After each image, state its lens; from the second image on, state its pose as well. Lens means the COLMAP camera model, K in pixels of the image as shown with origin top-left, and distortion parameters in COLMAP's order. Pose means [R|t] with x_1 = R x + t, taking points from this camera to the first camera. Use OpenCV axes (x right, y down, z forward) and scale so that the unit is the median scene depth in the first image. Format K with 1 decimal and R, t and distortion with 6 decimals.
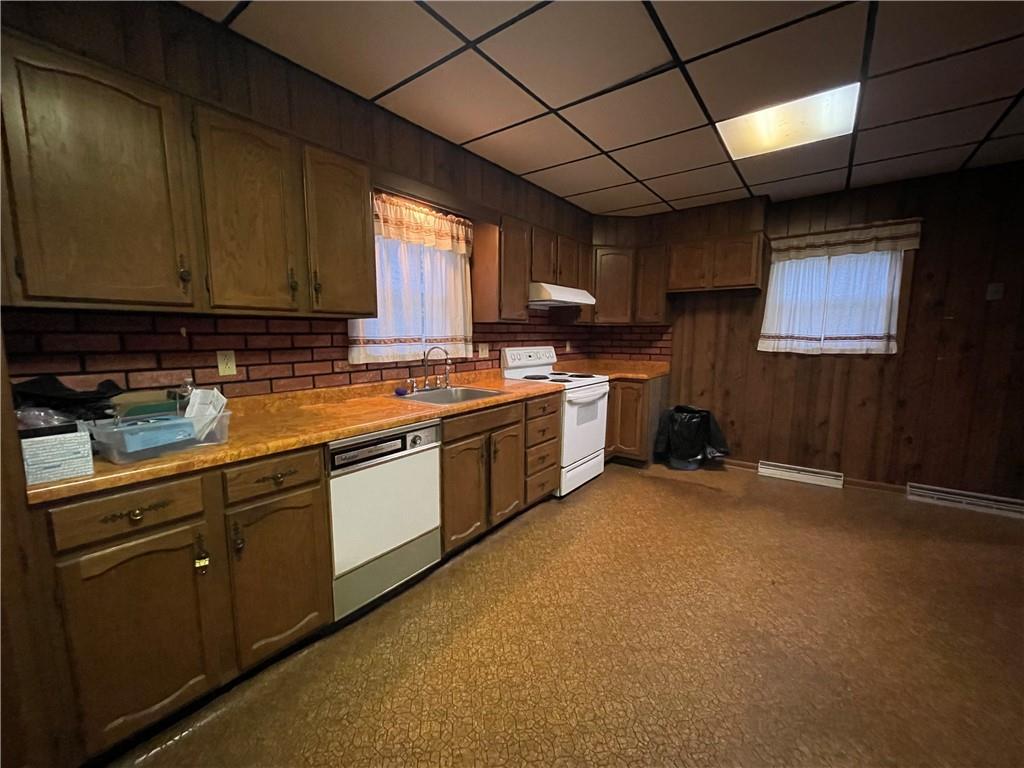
lens RADIAL K [[410.6, 0, 513.6], [0, 410.6, 386.1], [0, 0, 1]] dist [-0.016933, 0.000064]
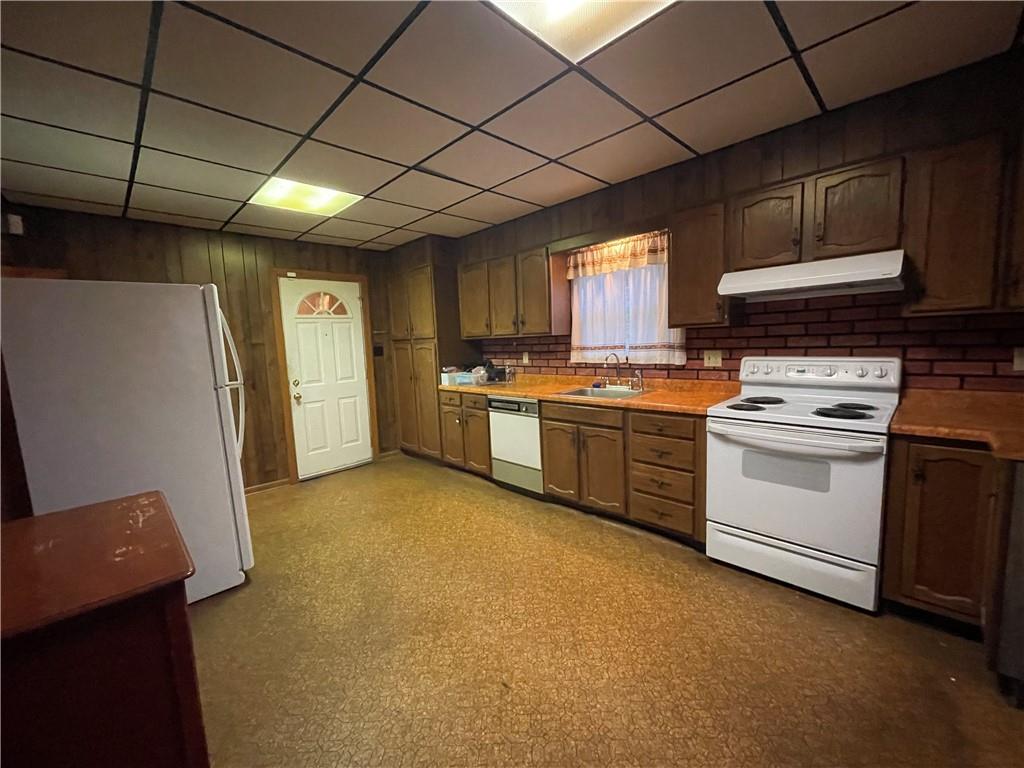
lens RADIAL K [[406.4, 0, 489.0], [0, 406.4, 381.2], [0, 0, 1]] dist [0.012616, -0.000404]
pose [[-0.181415, 0.108740, -0.977376, 1.143050], [-0.079527, 0.988990, 0.124794, -0.144160], [0.980186, 0.100368, -0.170770, 0.903119]]
